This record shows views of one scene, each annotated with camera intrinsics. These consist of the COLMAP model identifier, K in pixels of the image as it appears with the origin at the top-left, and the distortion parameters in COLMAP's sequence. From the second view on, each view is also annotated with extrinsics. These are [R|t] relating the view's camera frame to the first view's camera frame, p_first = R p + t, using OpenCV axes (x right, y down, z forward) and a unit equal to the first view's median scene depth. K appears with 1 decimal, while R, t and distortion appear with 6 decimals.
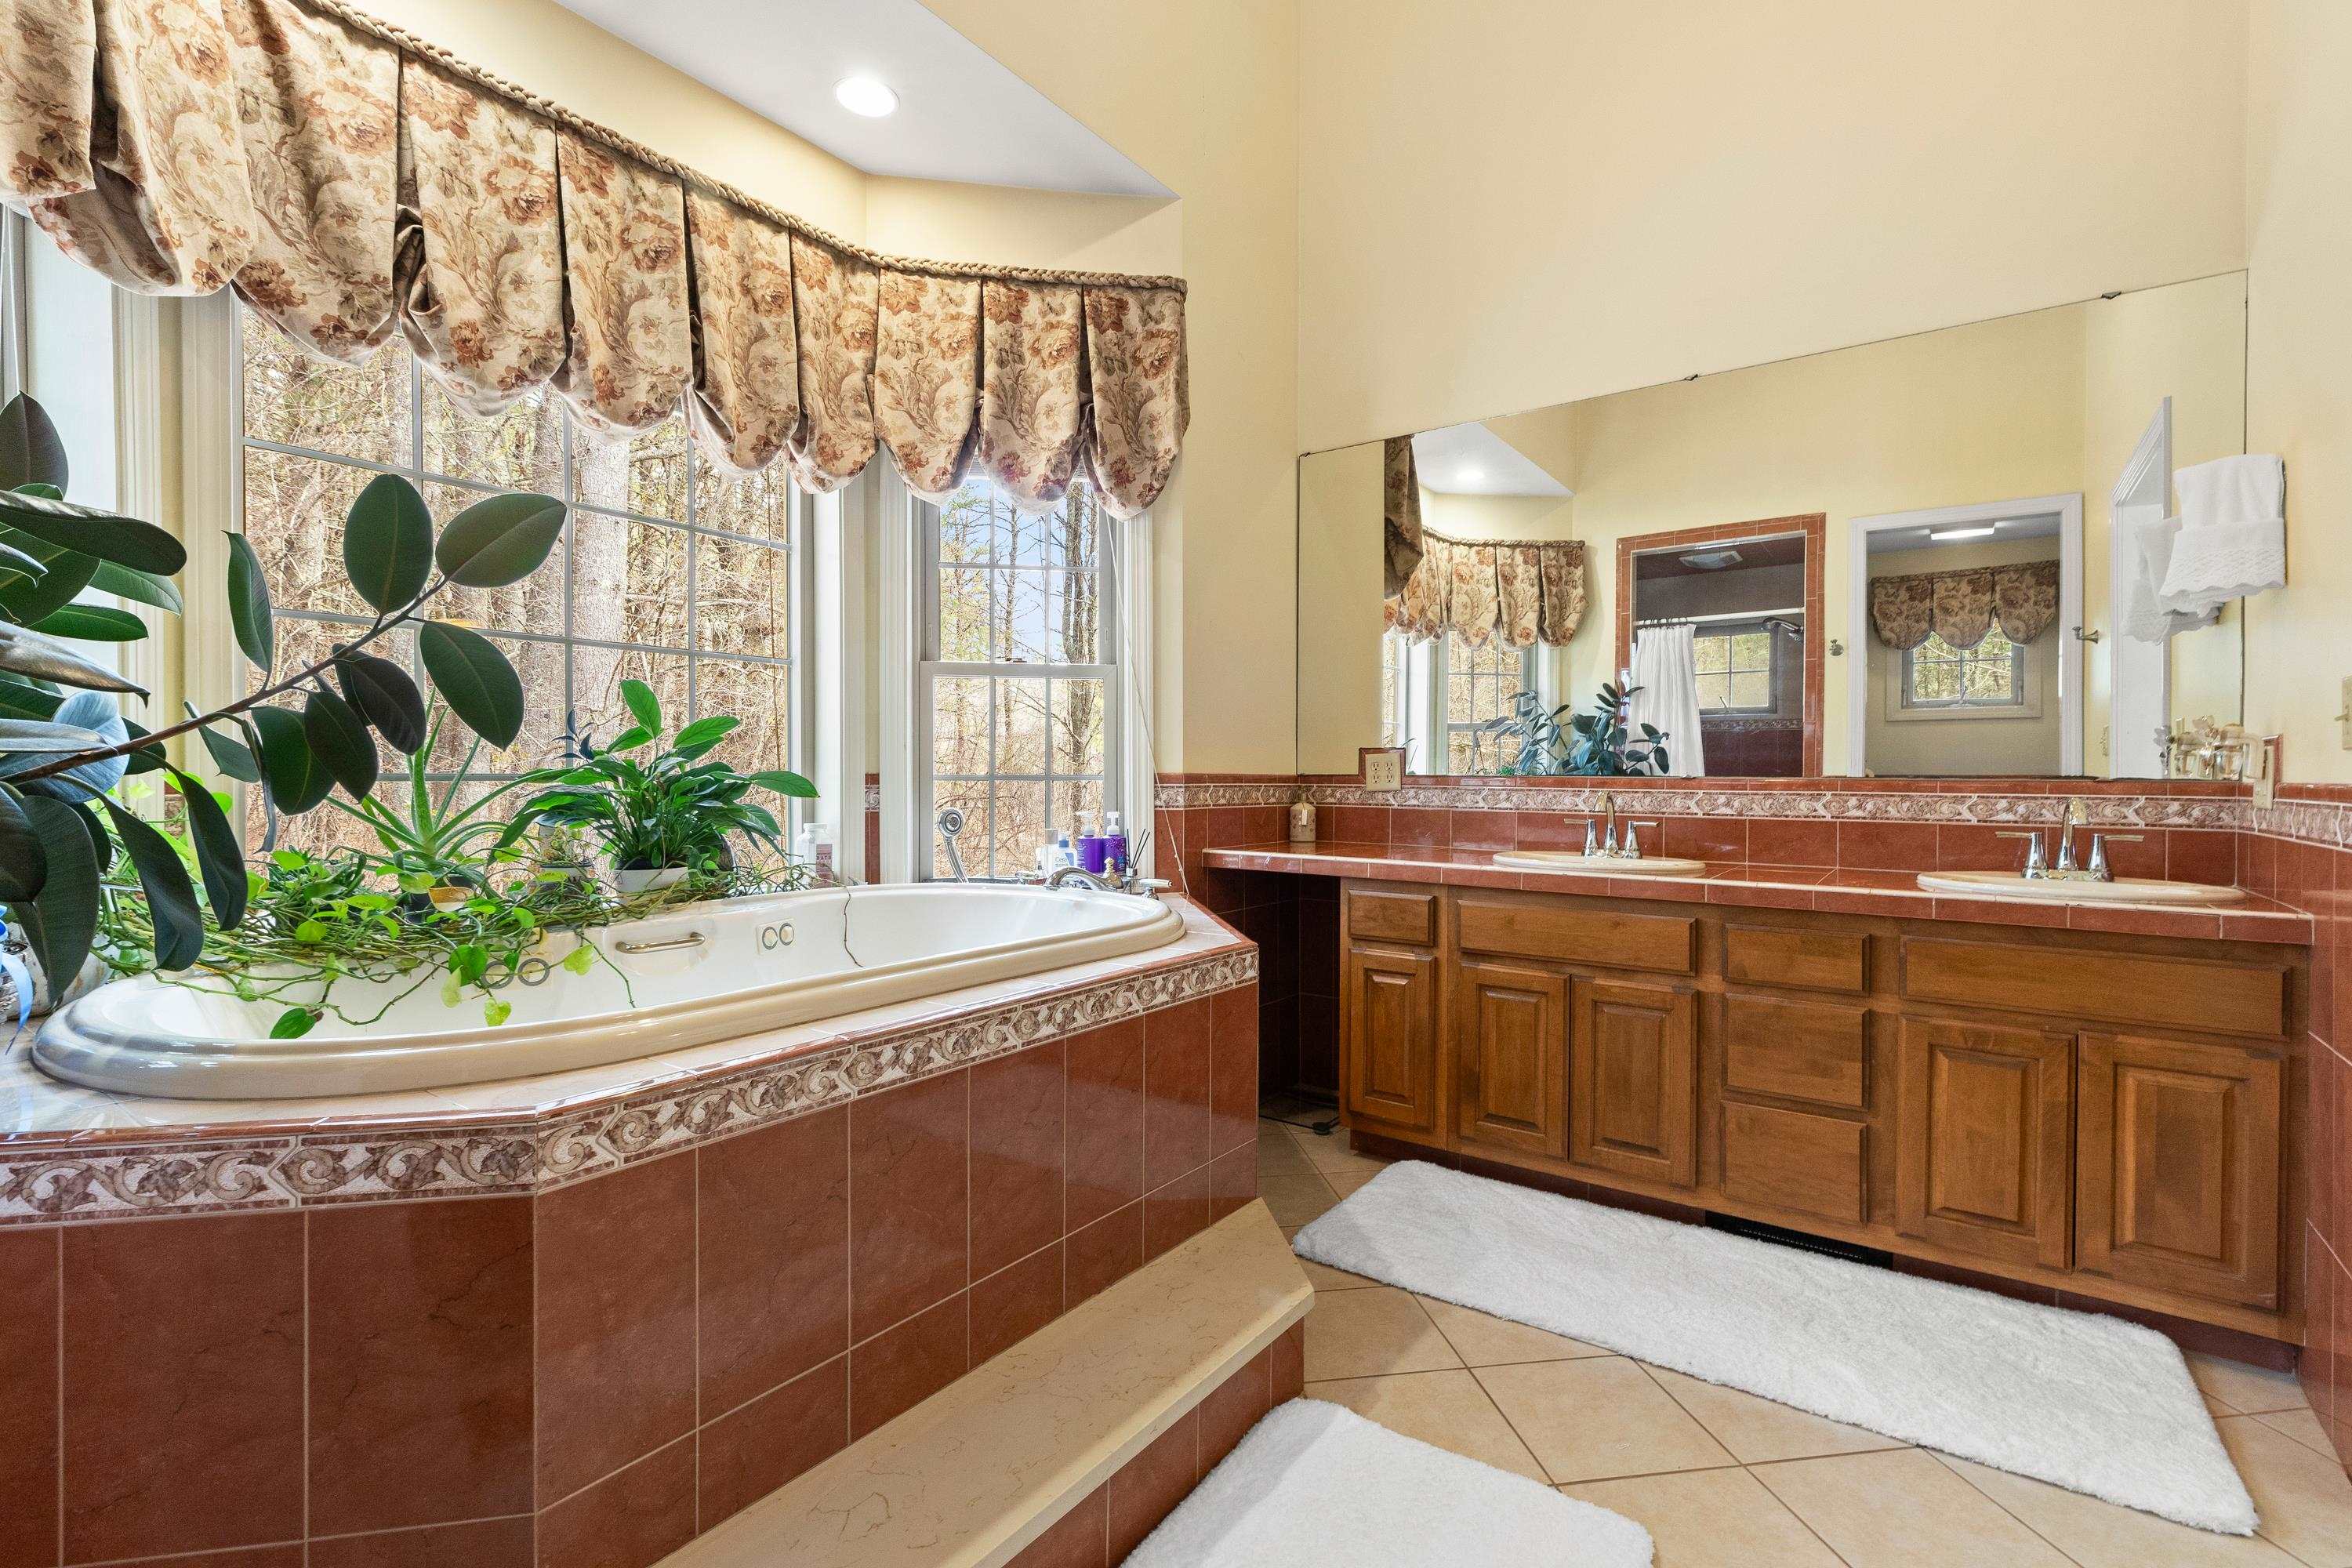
lens RADIAL K [[1077.1, 0, 1181.0], [0, 1077.1, 776.1], [0, 0, 1]] dist [0.013438, -0.001527]
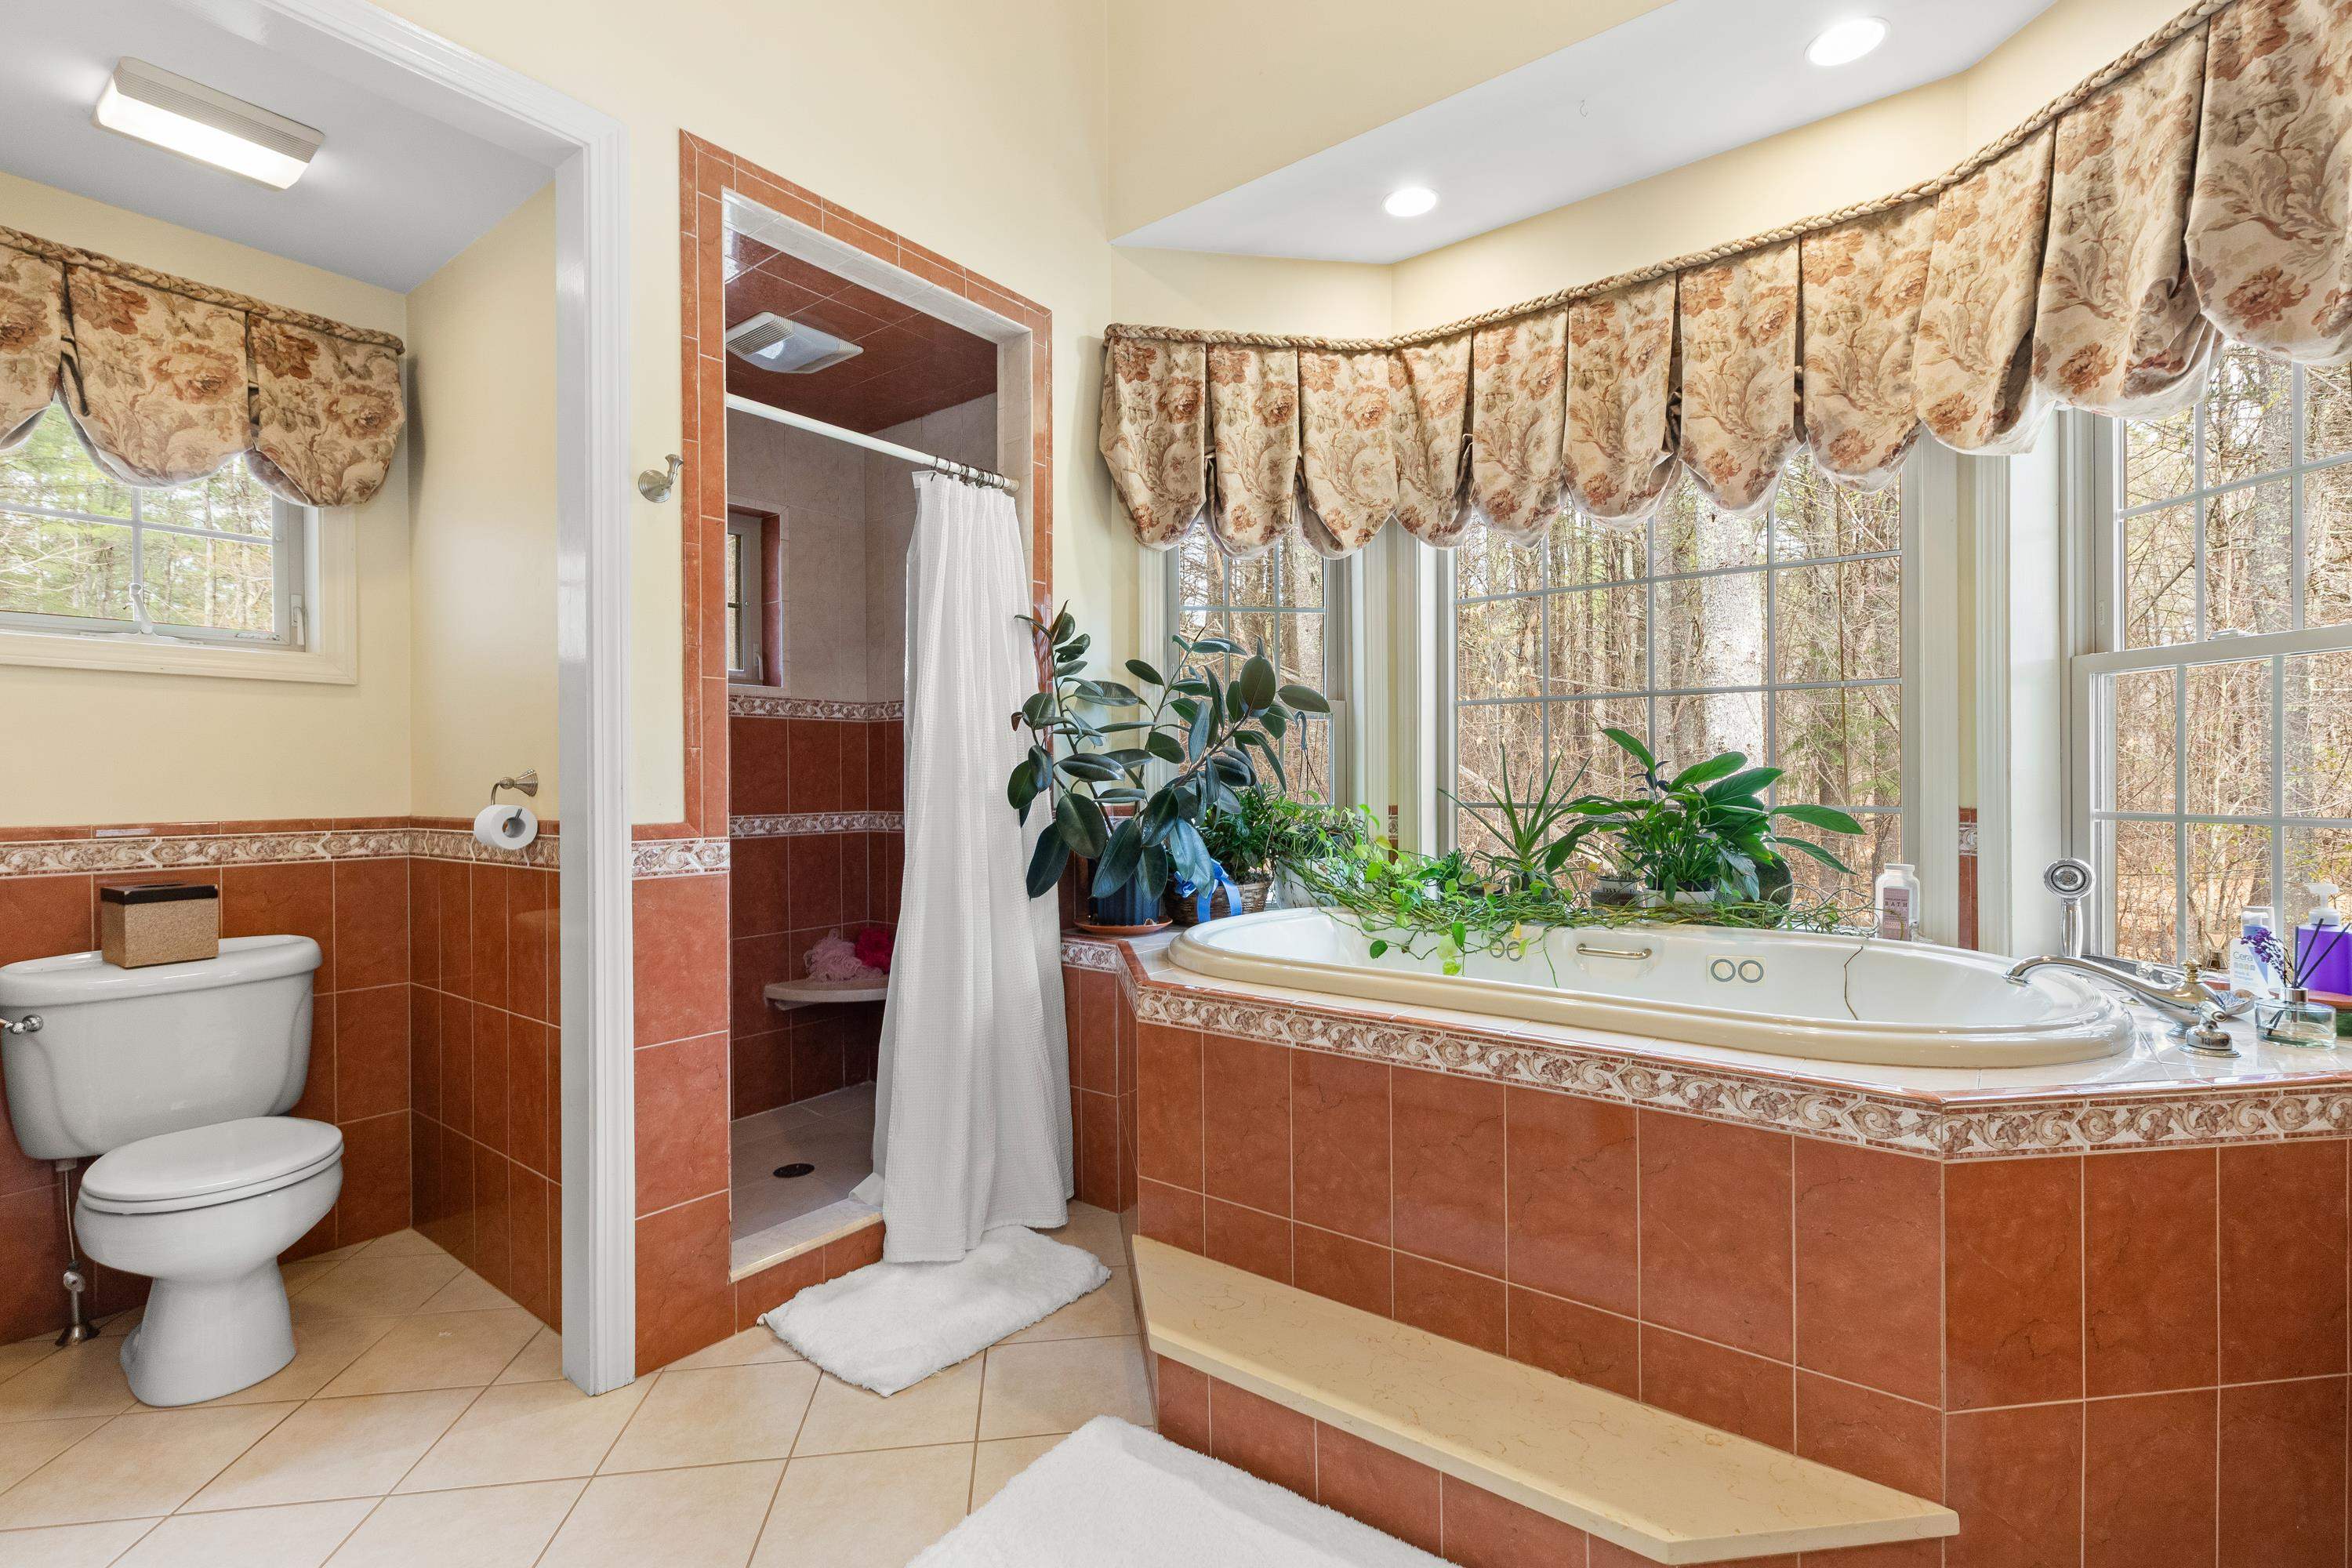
lens RADIAL K [[1077.1, 0, 1183.9], [0, 1077.1, 784.9], [0, 0, 1]] dist [0.013438, -0.001527]
pose [[-0.023256, -0.000777, -0.999729, 0.558364], [0.008352, 0.999965, -0.000972, -0.024884], [0.999695, -0.008372, -0.023248, 0.441595]]
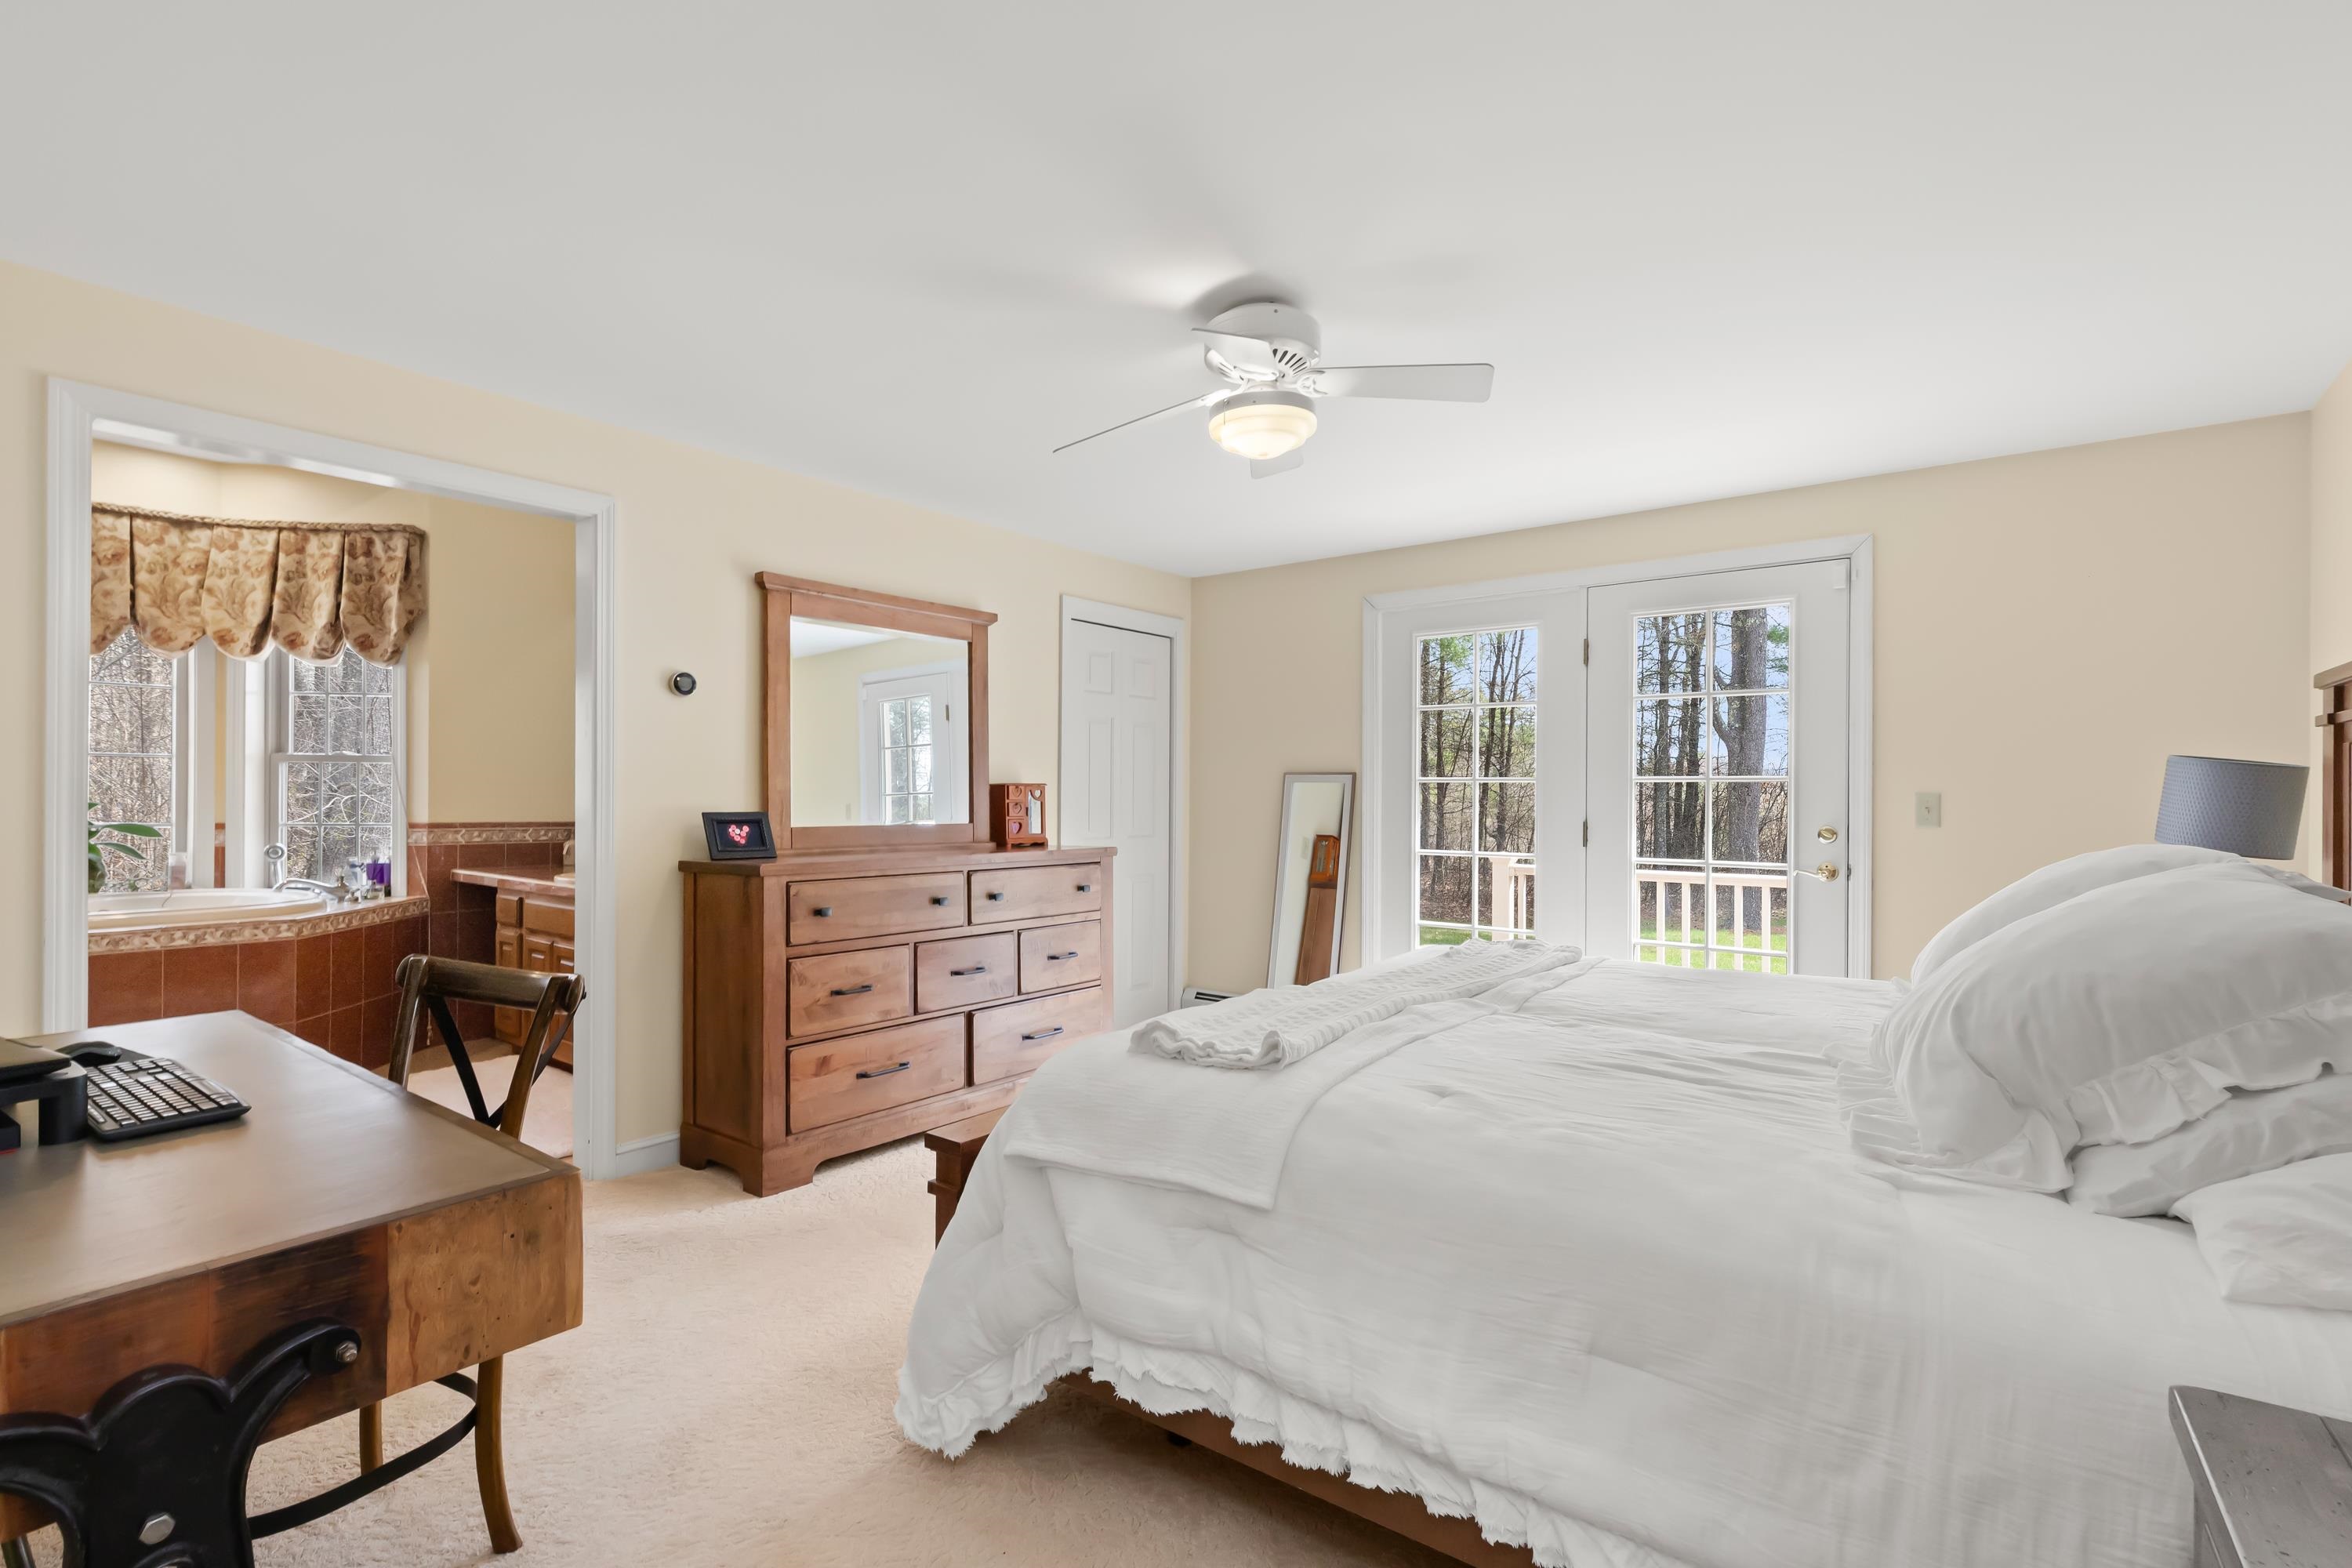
lens RADIAL K [[1077.1, 0, 1184.5], [0, 1077.1, 792.5], [0, 0, 1]] dist [0.013438, -0.001527]
pose [[0.998919, 0.003685, -0.046333, 1.322332], [-0.003861, 0.999986, -0.003726, -0.049624], [0.046318, 0.003901, 0.998919, -0.633433]]
